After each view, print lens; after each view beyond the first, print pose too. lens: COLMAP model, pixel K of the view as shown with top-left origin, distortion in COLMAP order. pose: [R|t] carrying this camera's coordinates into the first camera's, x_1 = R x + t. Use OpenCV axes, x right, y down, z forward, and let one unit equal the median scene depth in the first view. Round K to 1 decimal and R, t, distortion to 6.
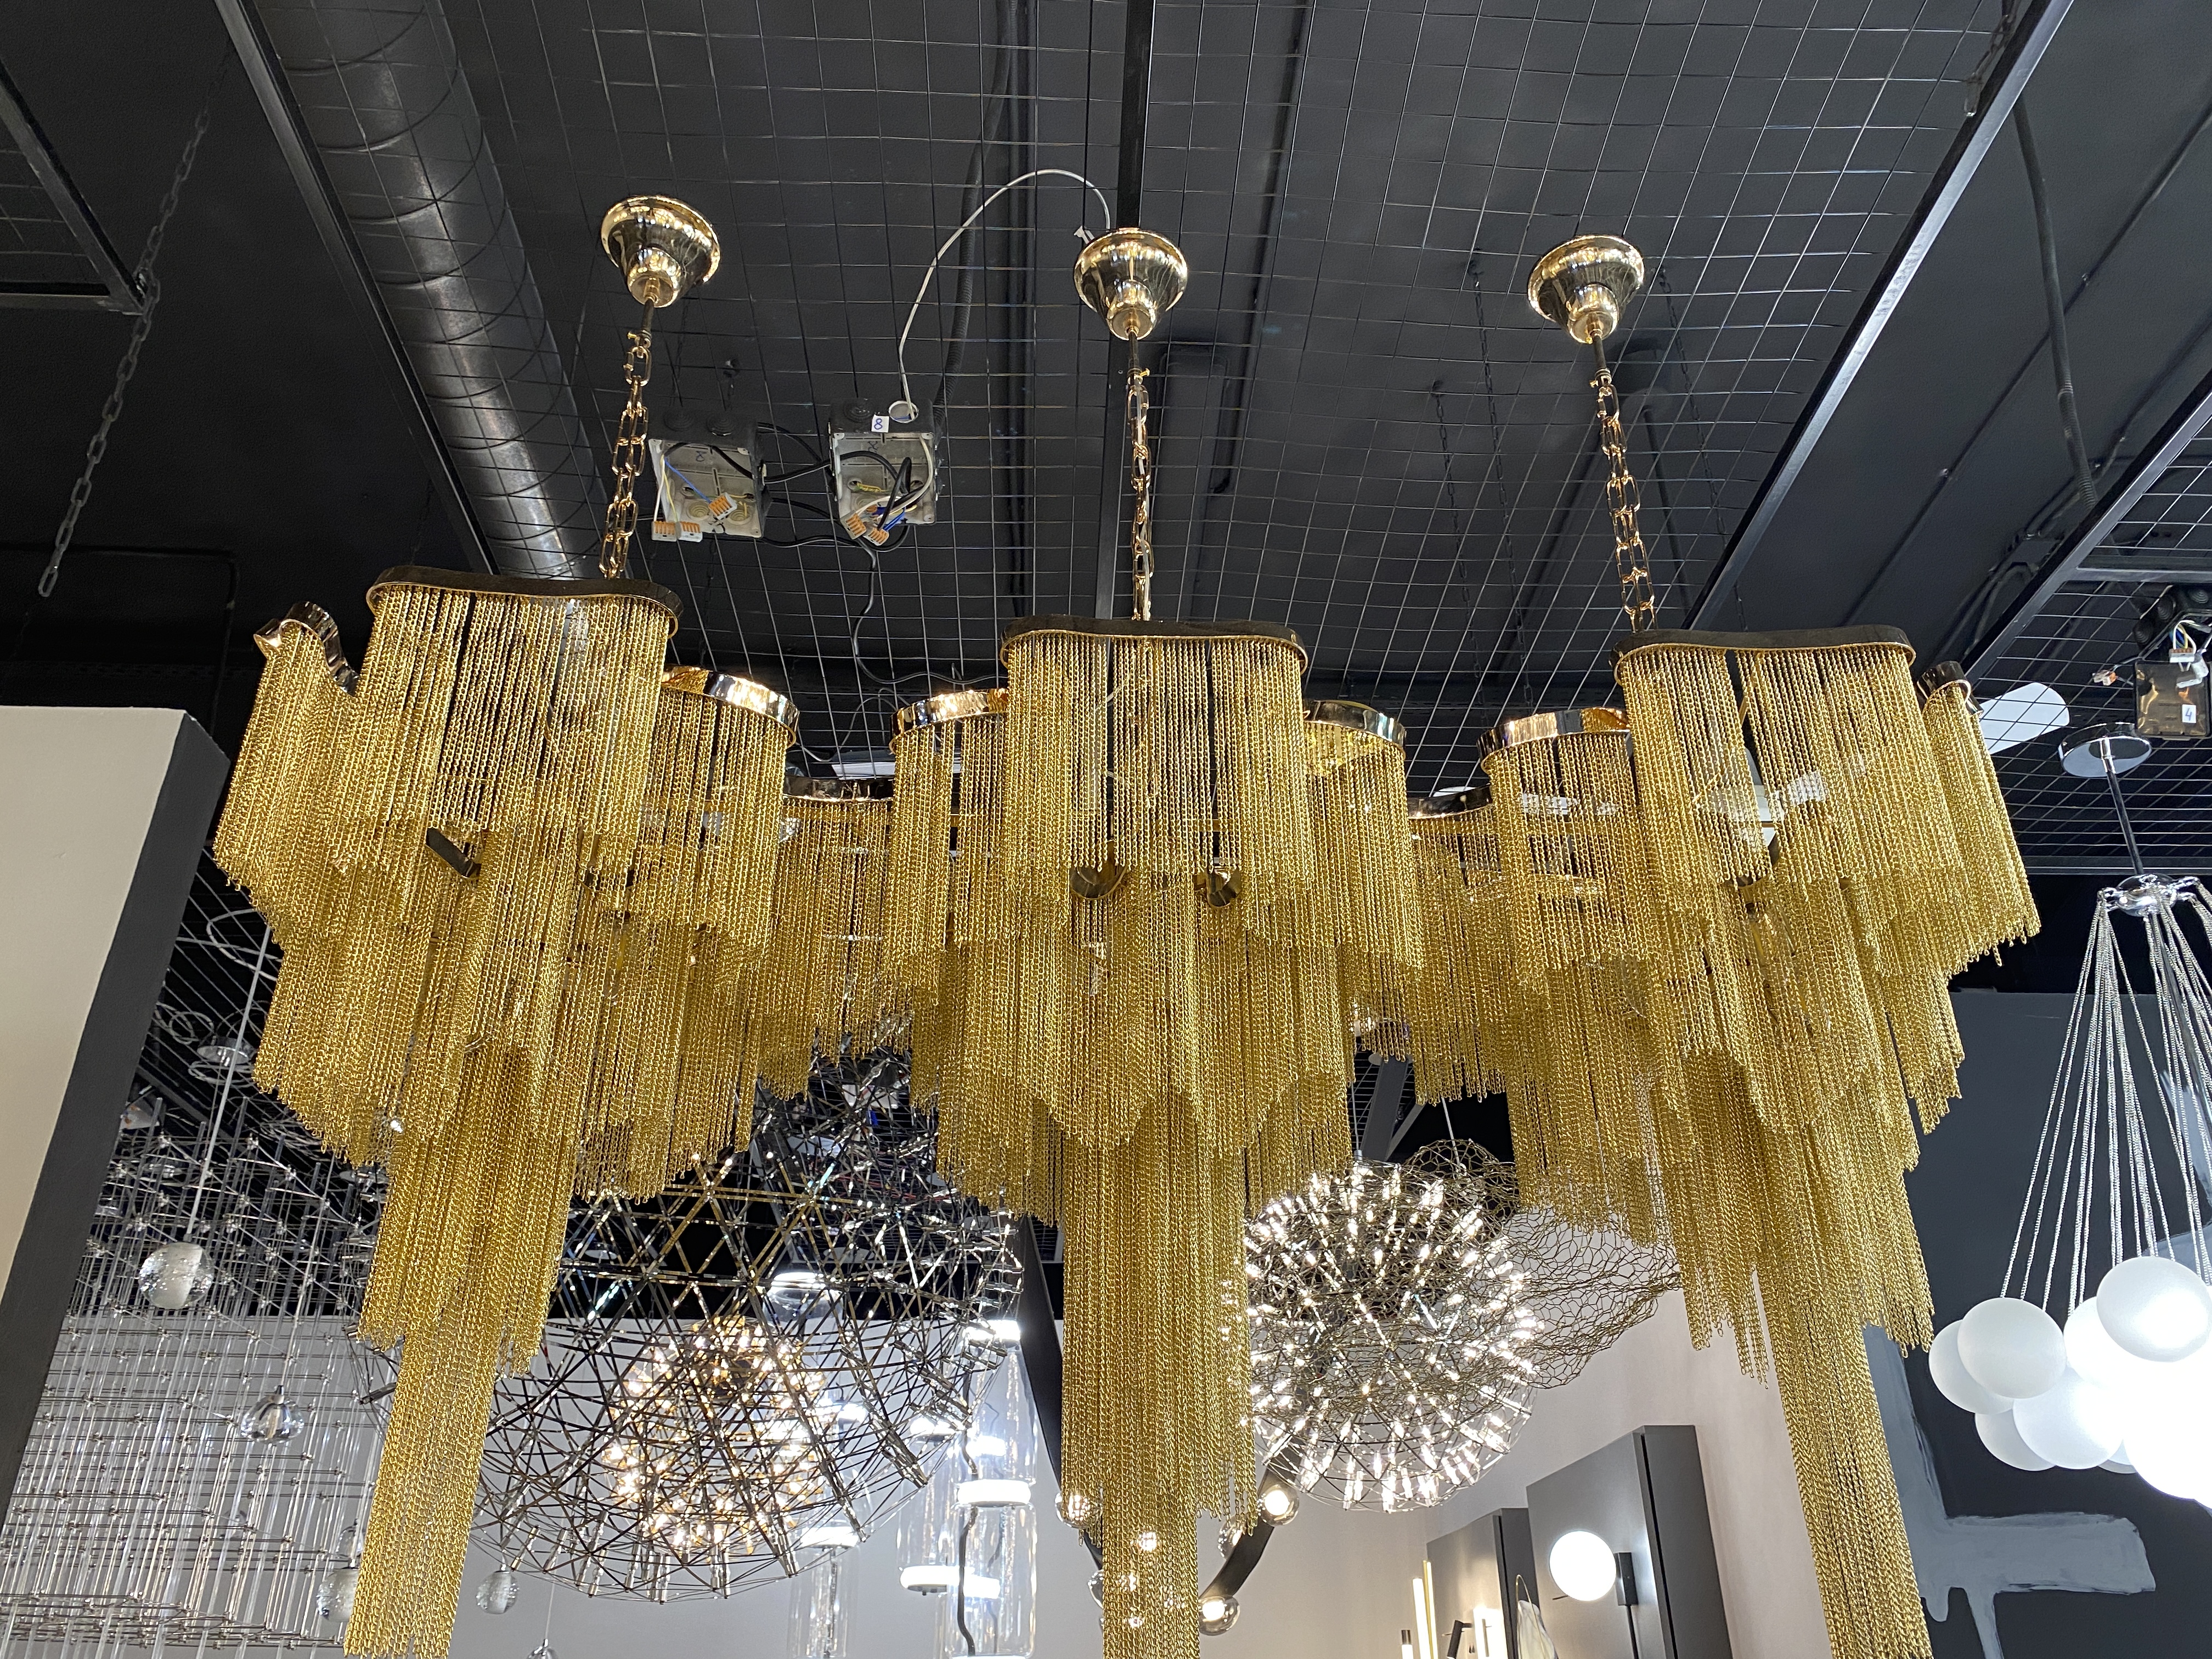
lens RADIAL K [[1685.7, 0, 1114.9], [0, 1685.7, 831.5], [0, 0, 1]] dist [0.001076, -0.001459]
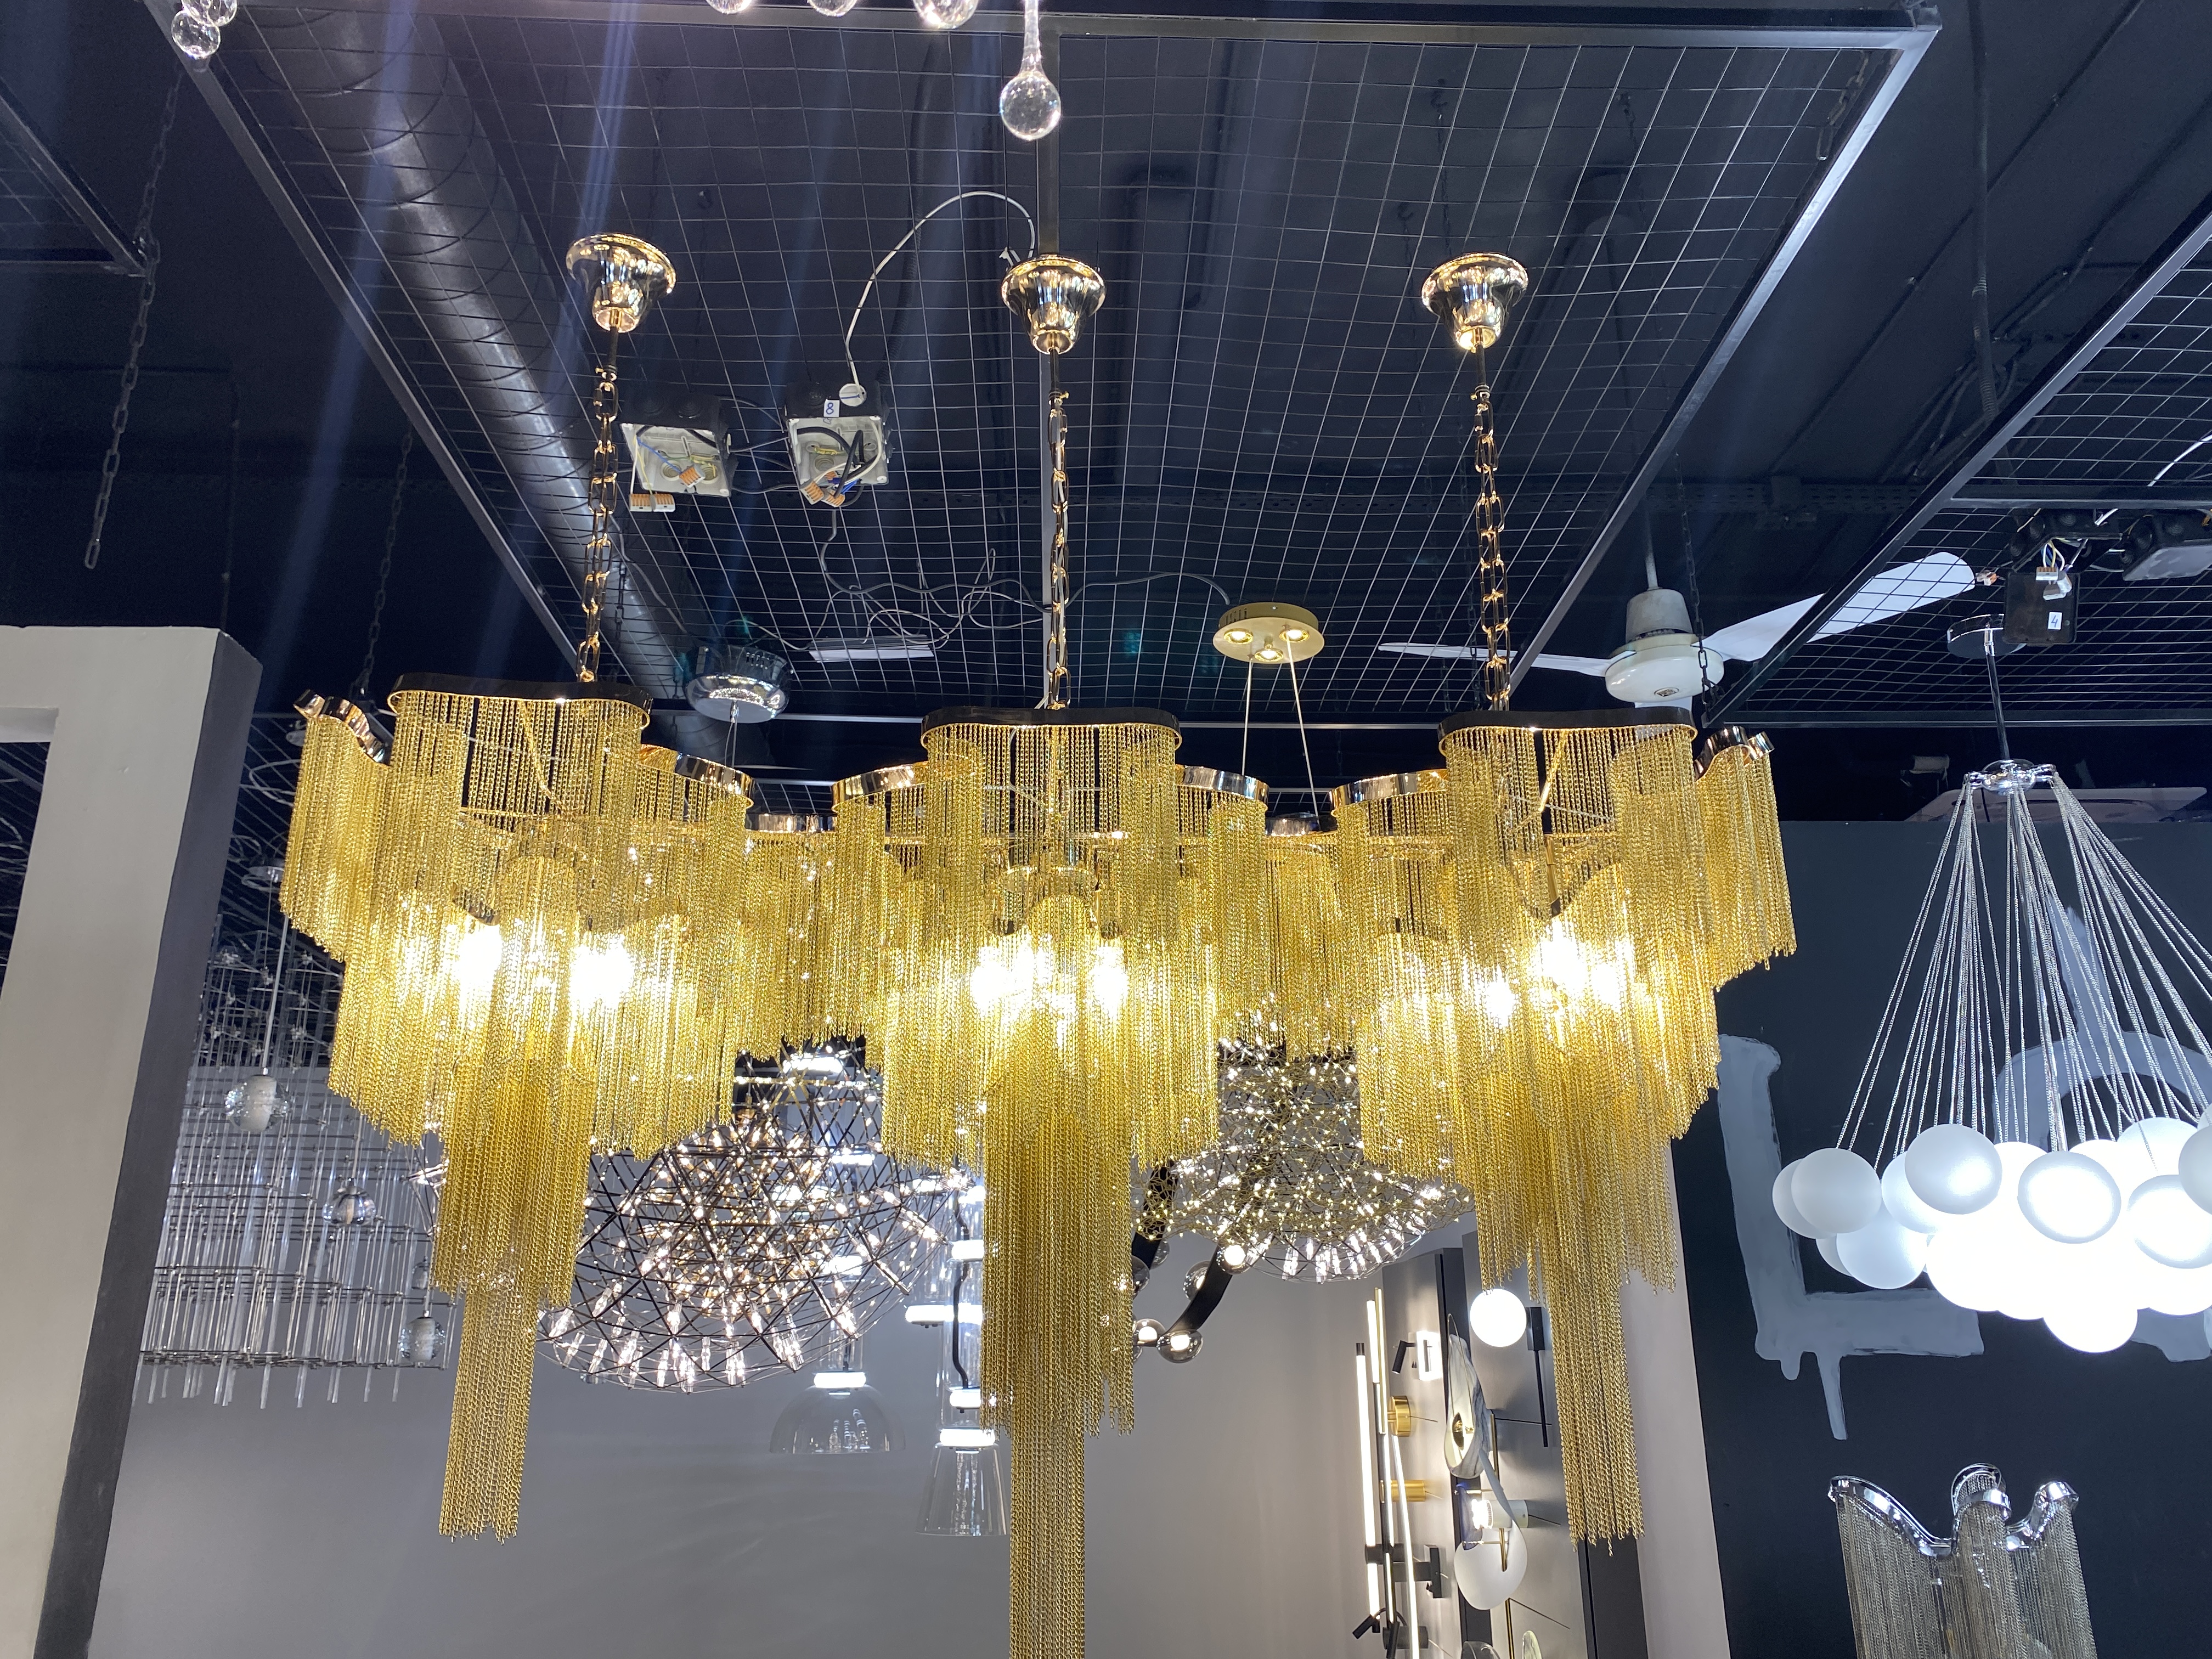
lens RADIAL K [[1669.3, 0, 1094.2], [0, 1669.3, 828.6], [0, 0, 1]] dist [0.006393, -0.009093]
pose [[0.999817, -0.005464, -0.018313, 0.038939], [0.008539, 0.984999, 0.172349, -0.125070], [0.017097, -0.172474, 0.984866, -0.086744]]
